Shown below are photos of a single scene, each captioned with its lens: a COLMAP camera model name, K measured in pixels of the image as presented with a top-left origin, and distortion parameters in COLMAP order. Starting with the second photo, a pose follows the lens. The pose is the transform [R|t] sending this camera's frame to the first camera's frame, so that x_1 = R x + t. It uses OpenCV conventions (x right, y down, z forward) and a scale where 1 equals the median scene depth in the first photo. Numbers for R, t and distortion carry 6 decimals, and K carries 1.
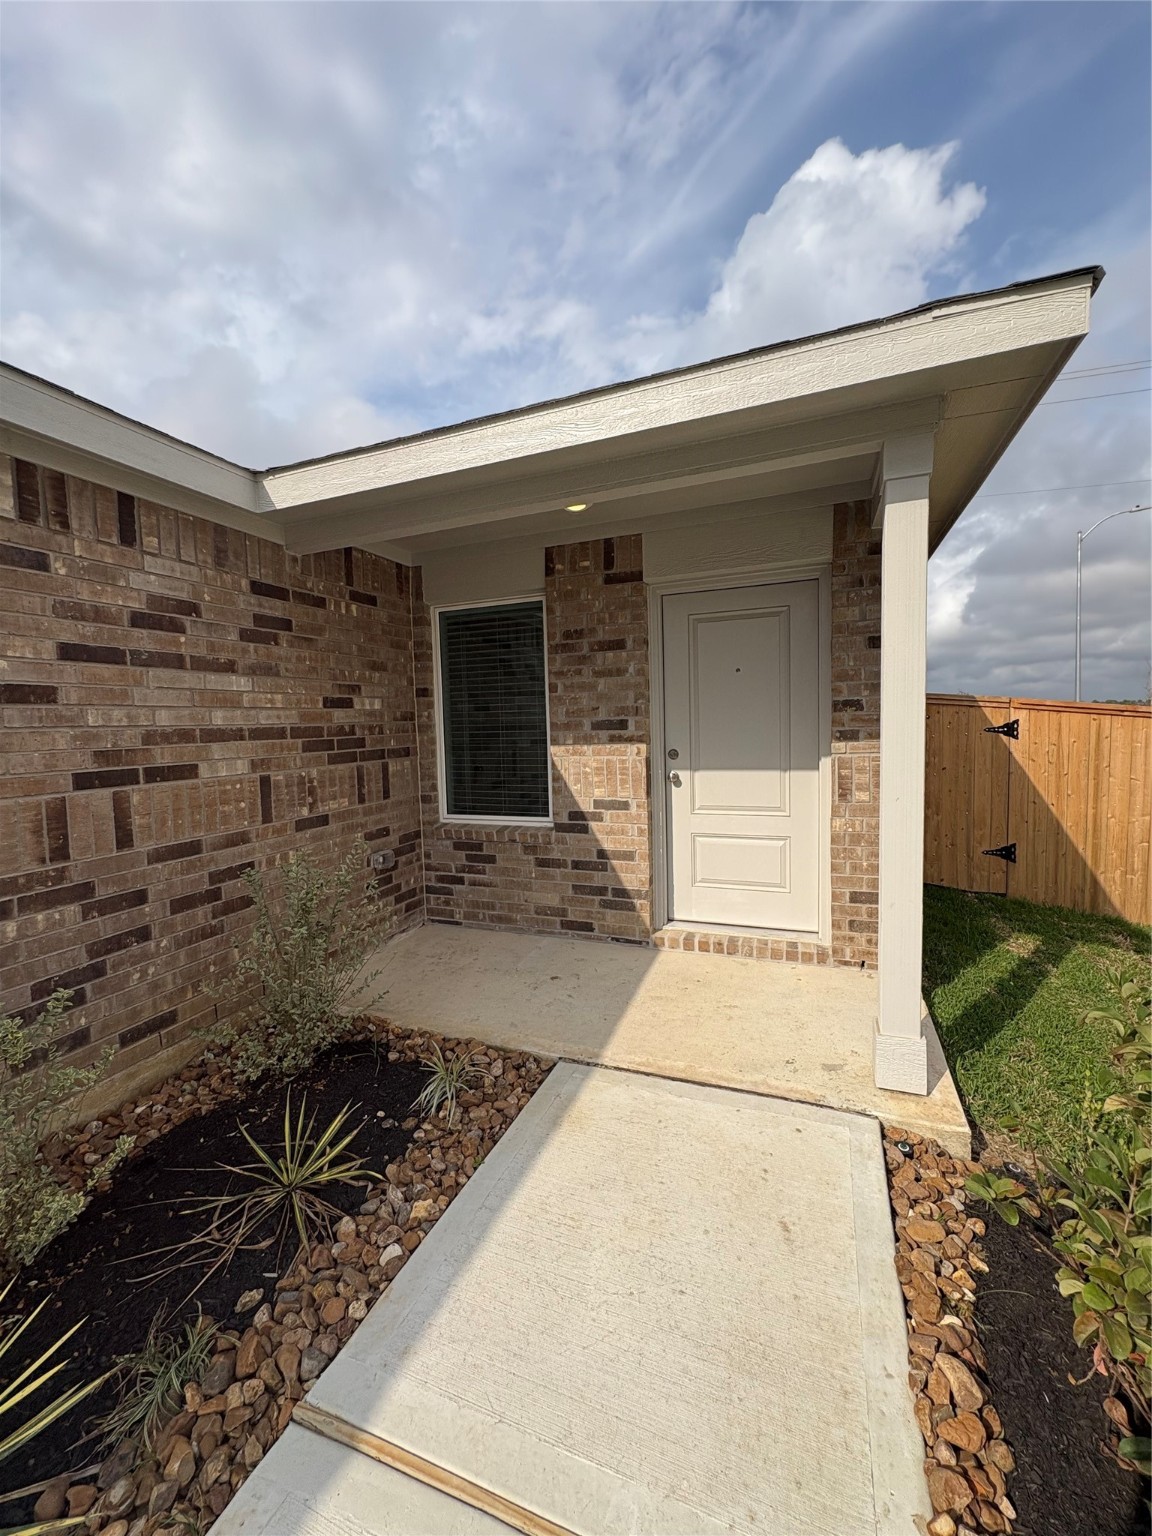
lens RADIAL K [[610.8, 0, 568.5], [0, 610.8, 763.2], [0, 0, 1]] dist [0.000730, 0.001373]
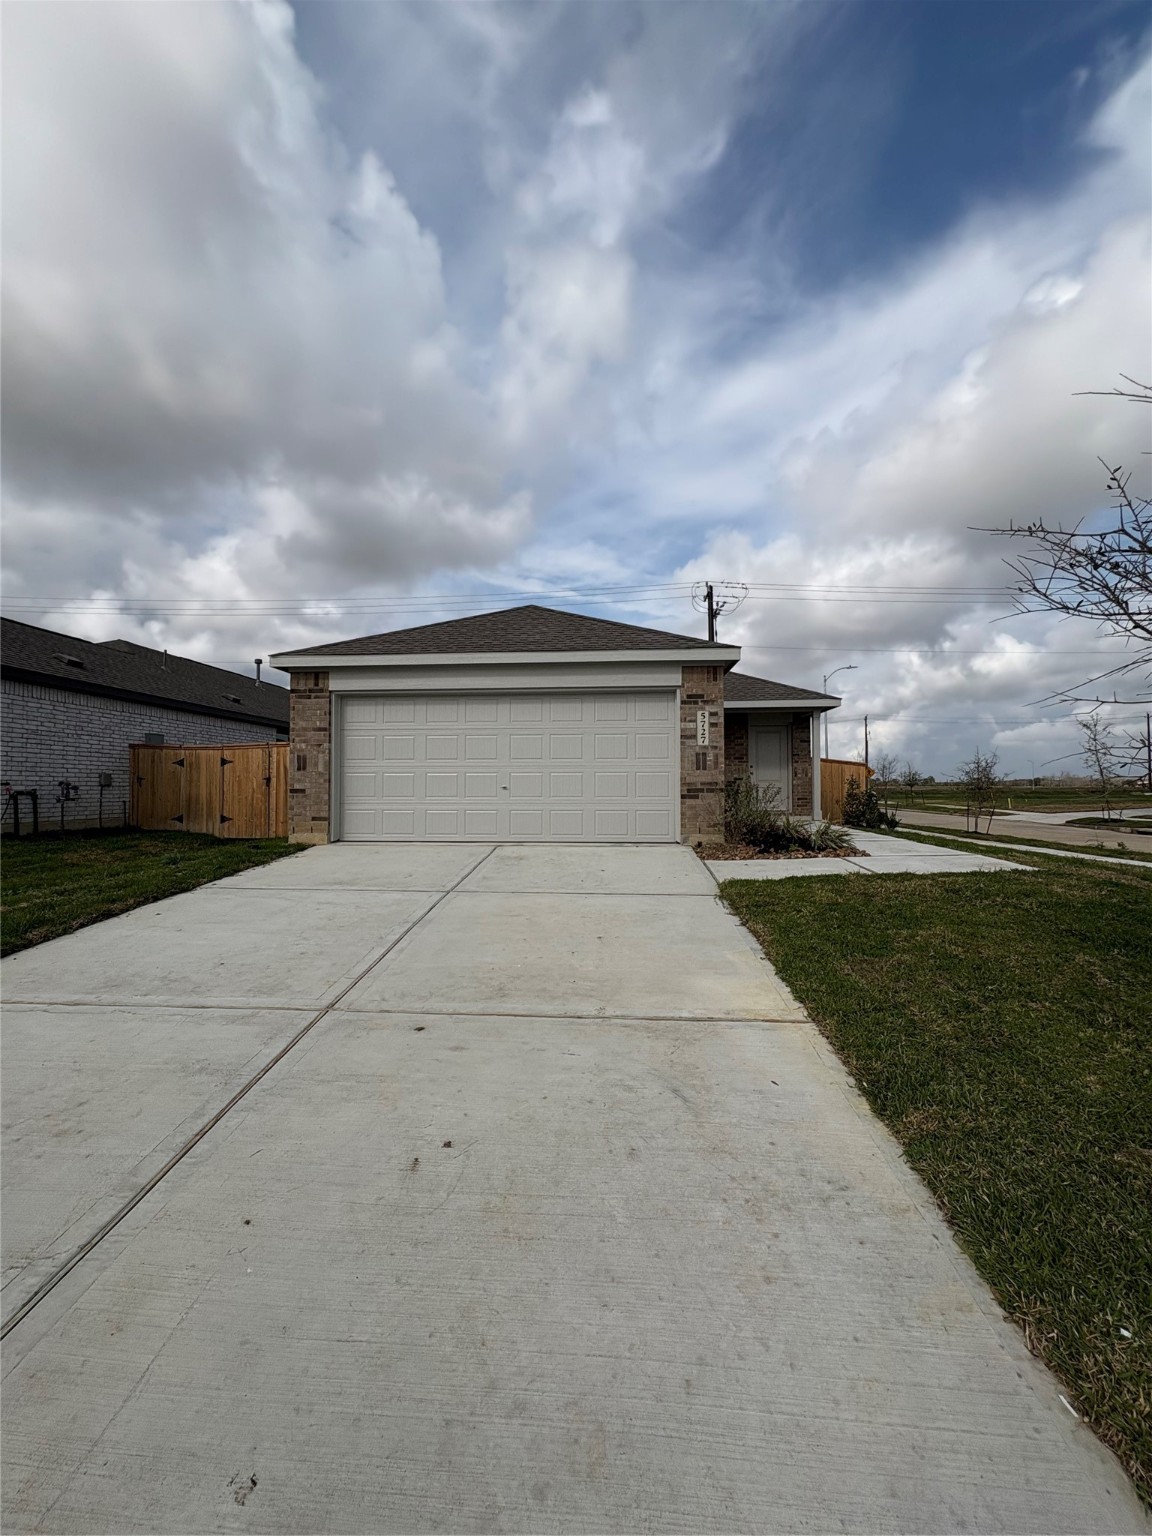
lens RADIAL K [[610.8, 0, 581.6], [0, 610.8, 764.5], [0, 0, 1]] dist [0.000730, 0.001373]
pose [[0.949105, 0.039653, 0.312454, -2.071133], [-0.007002, 0.994454, -0.104937, 0.388041], [-0.314882, 0.097409, 0.944119, -2.318442]]
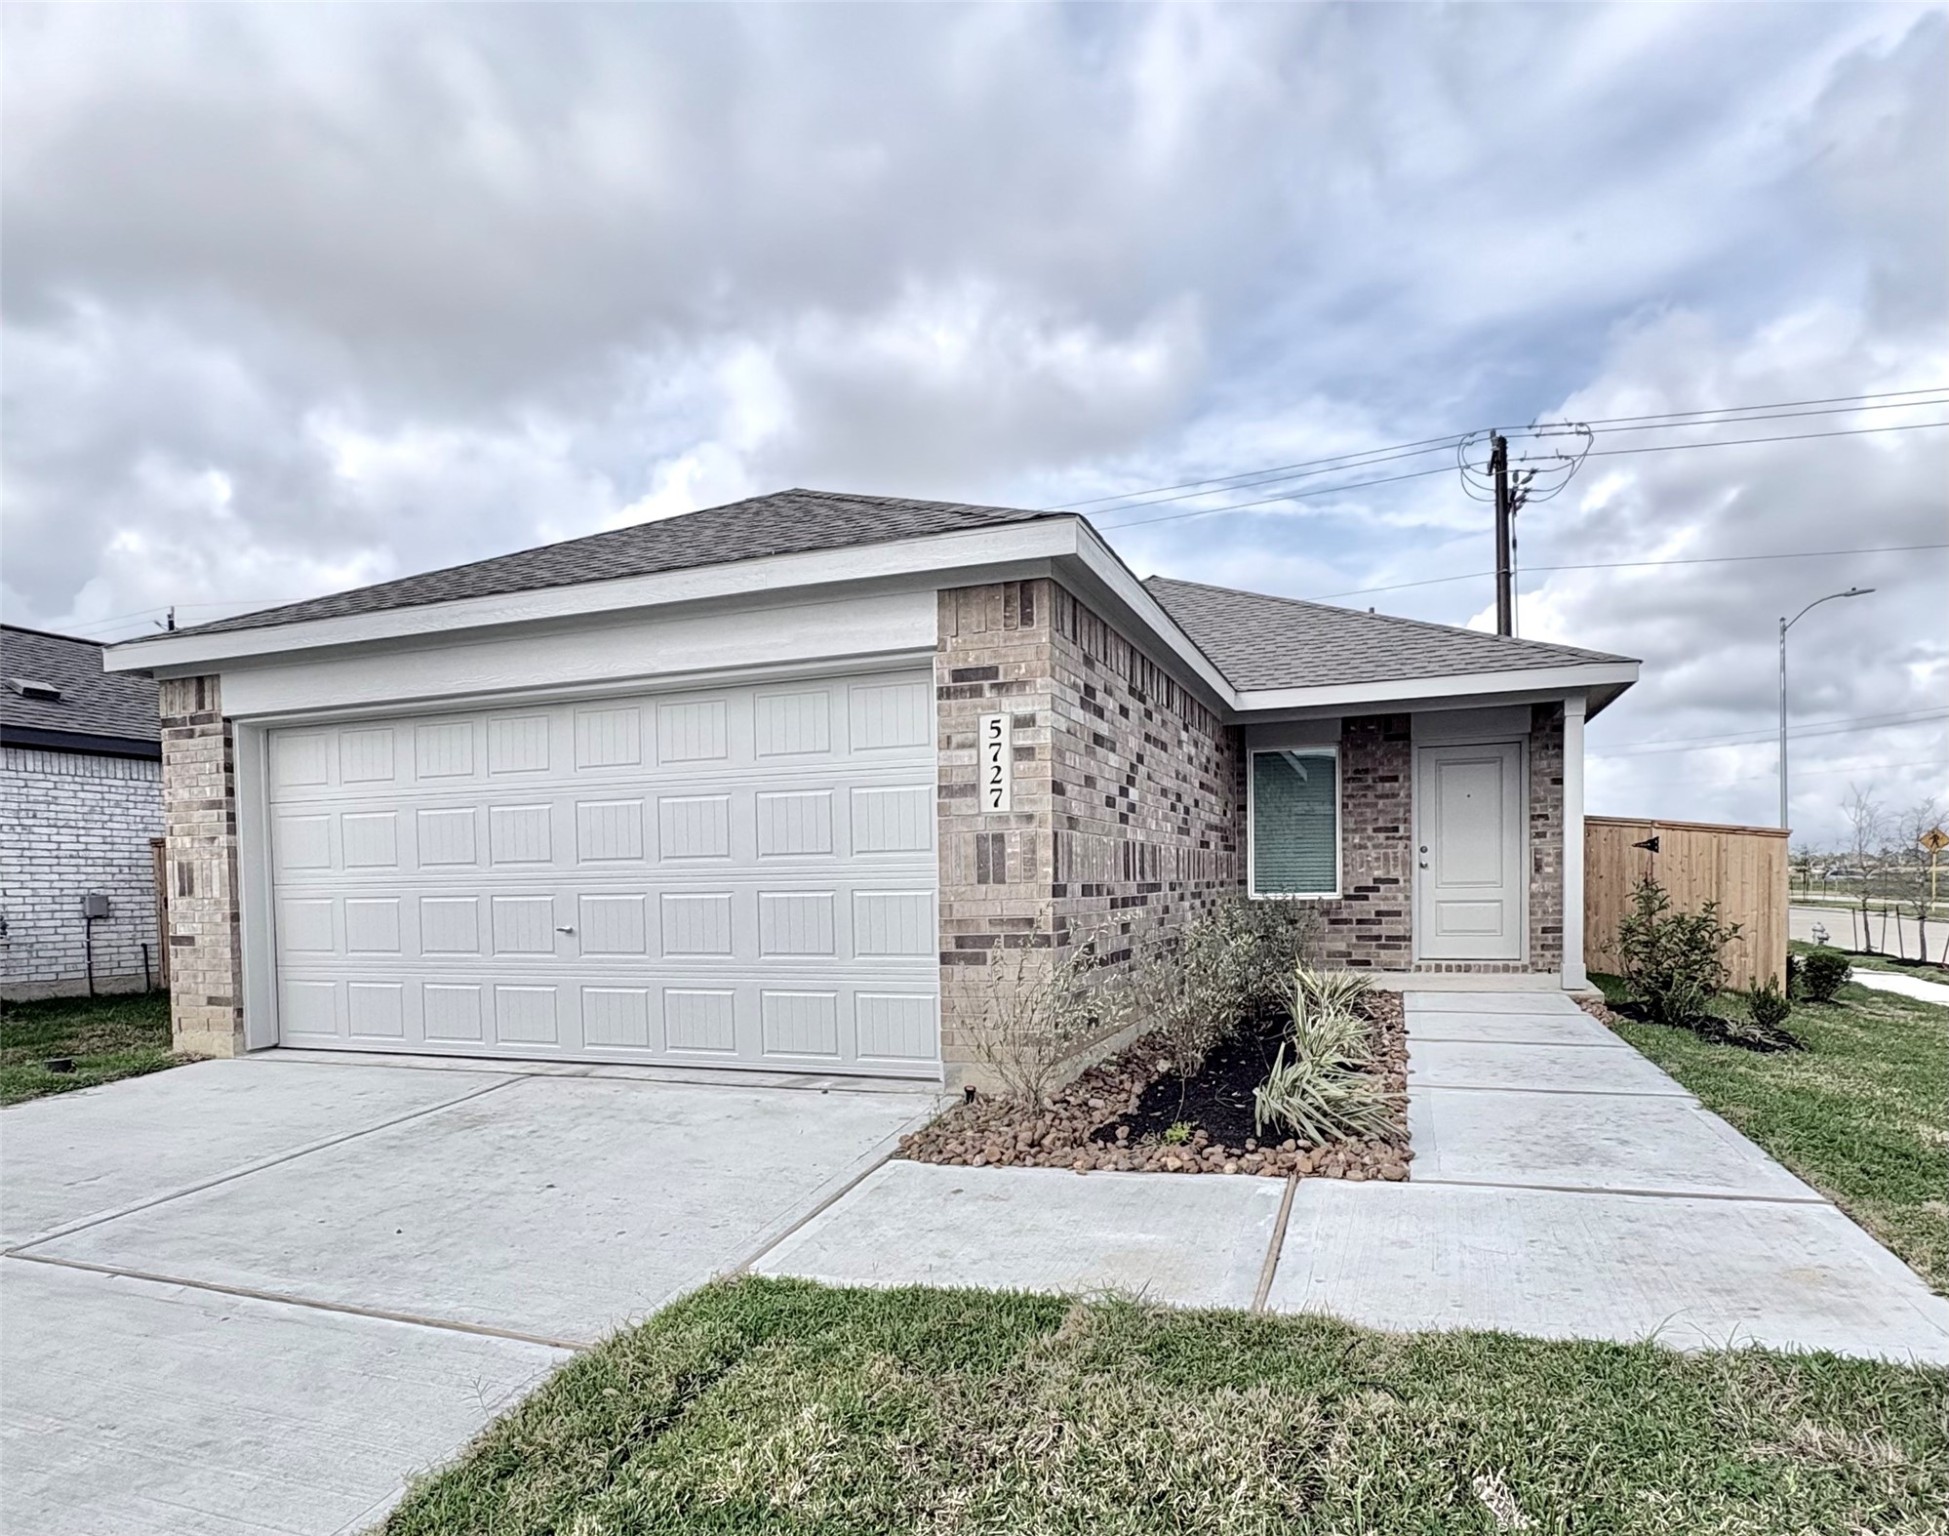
lens RADIAL K [[1110.3, 0, 994.6], [0, 1110.3, 911.7], [0, 0, 1]] dist [0.004694, 0.003936]
pose [[0.999414, 0.010940, 0.032443, -1.016511], [-0.009706, 0.999232, -0.037963, 0.263777], [-0.032834, 0.037626, 0.998752, -1.786553]]
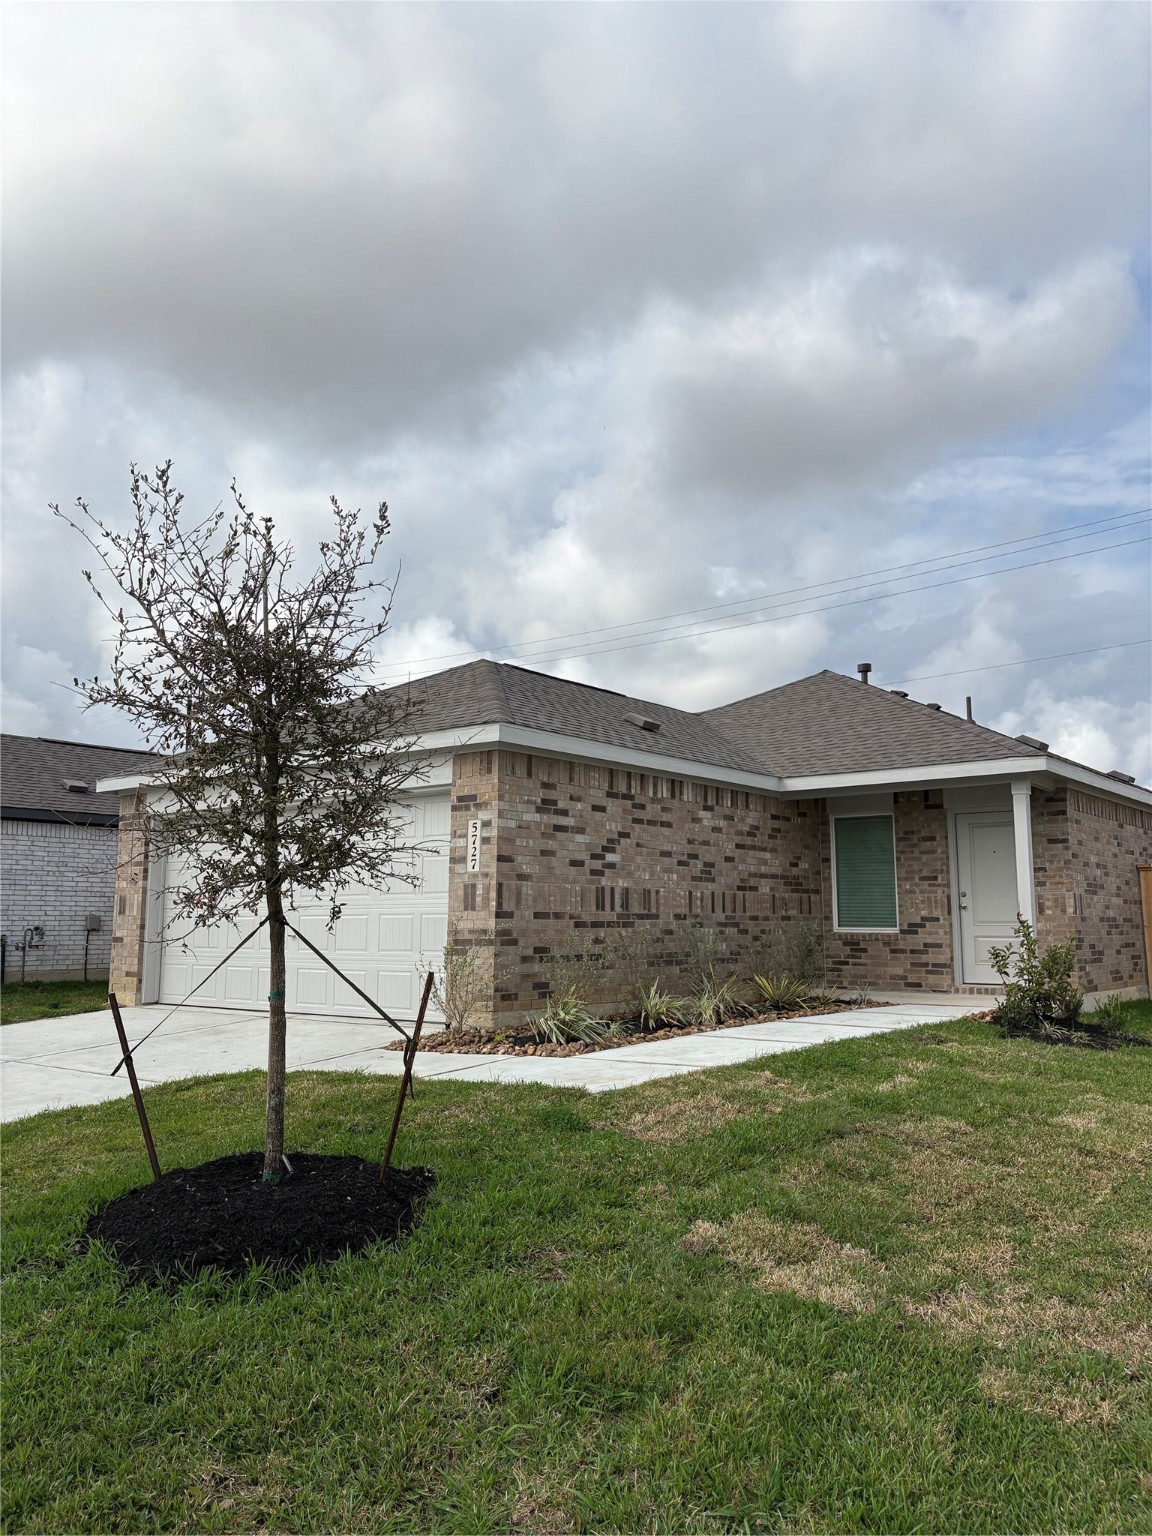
lens RADIAL K [[1152.9, 0, 580.2], [0, 1152.9, 759.2], [0, 0, 1]] dist [0.067775, -0.019277]
pose [[0.960328, -0.009618, -0.278709, 0.034438], [-0.046191, 0.980115, -0.192981, 0.337728], [0.275022, 0.198198, 0.940787, -2.933491]]
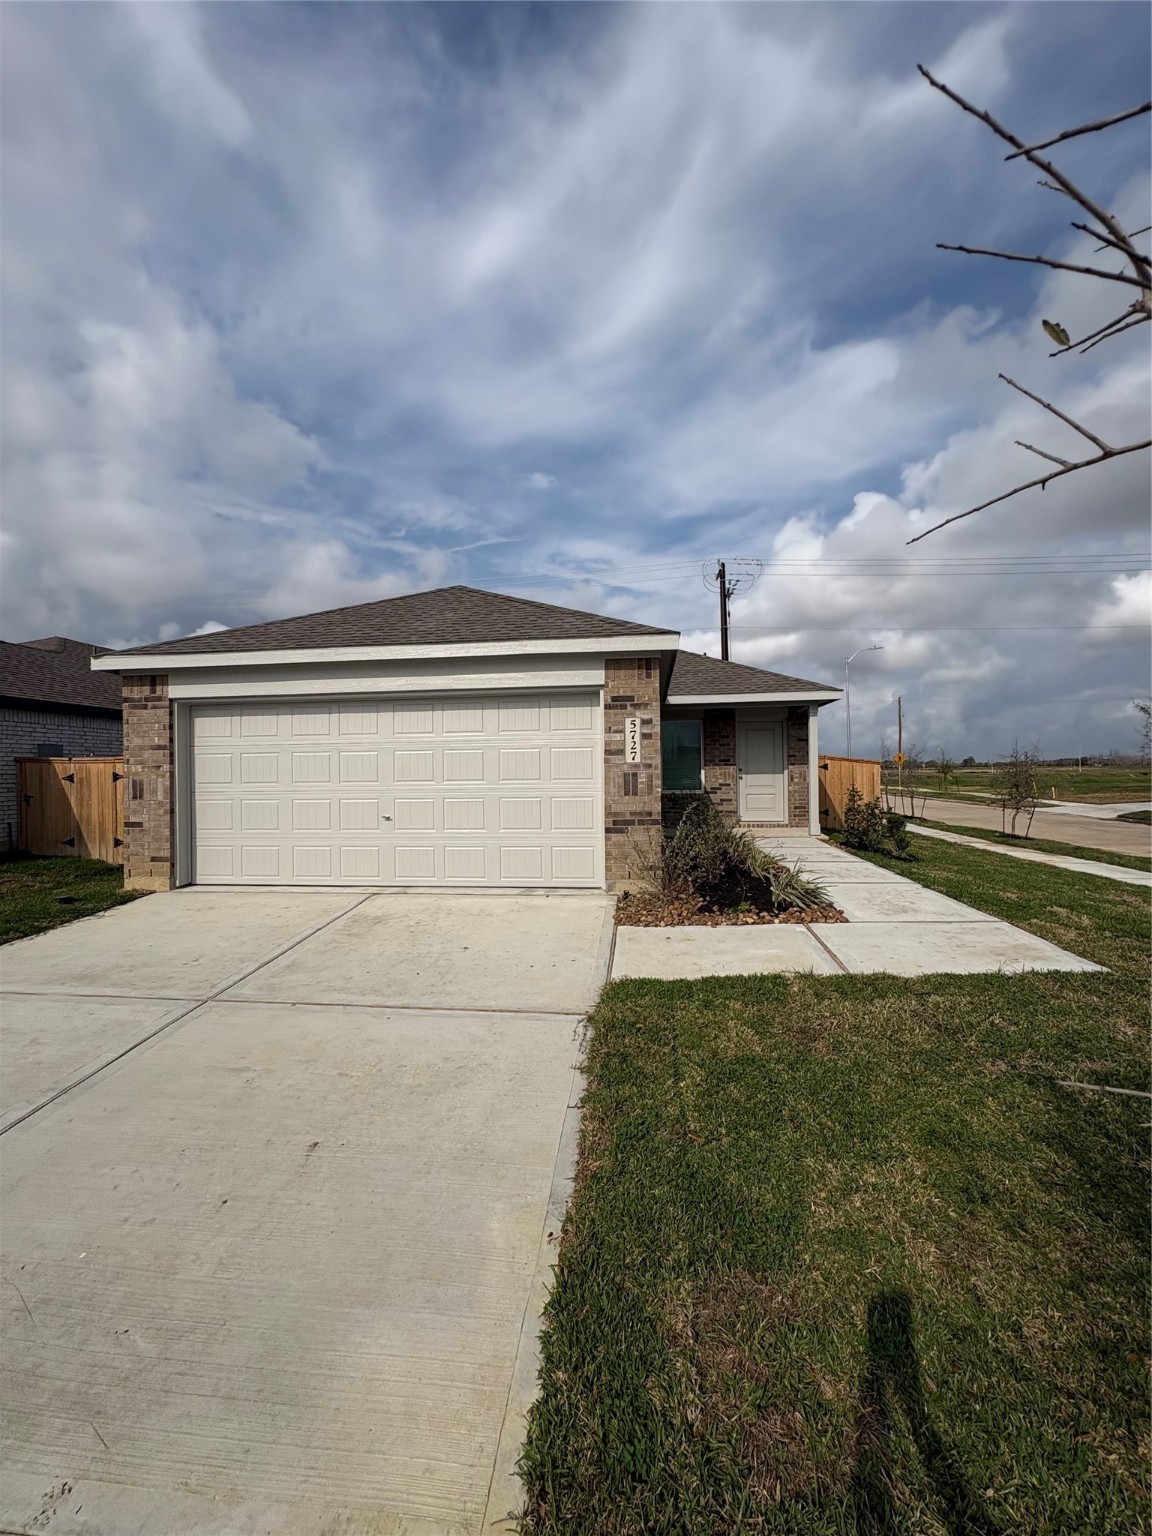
lens RADIAL K [[610.8, 0, 581.1], [0, 610.8, 764.9], [0, 0, 1]] dist [0.000730, 0.001373]
pose [[0.963485, 0.019788, 0.267029, -1.556159], [0.001795, 0.996766, -0.080342, 0.224276], [-0.267755, 0.077888, 0.960334, -1.956735]]
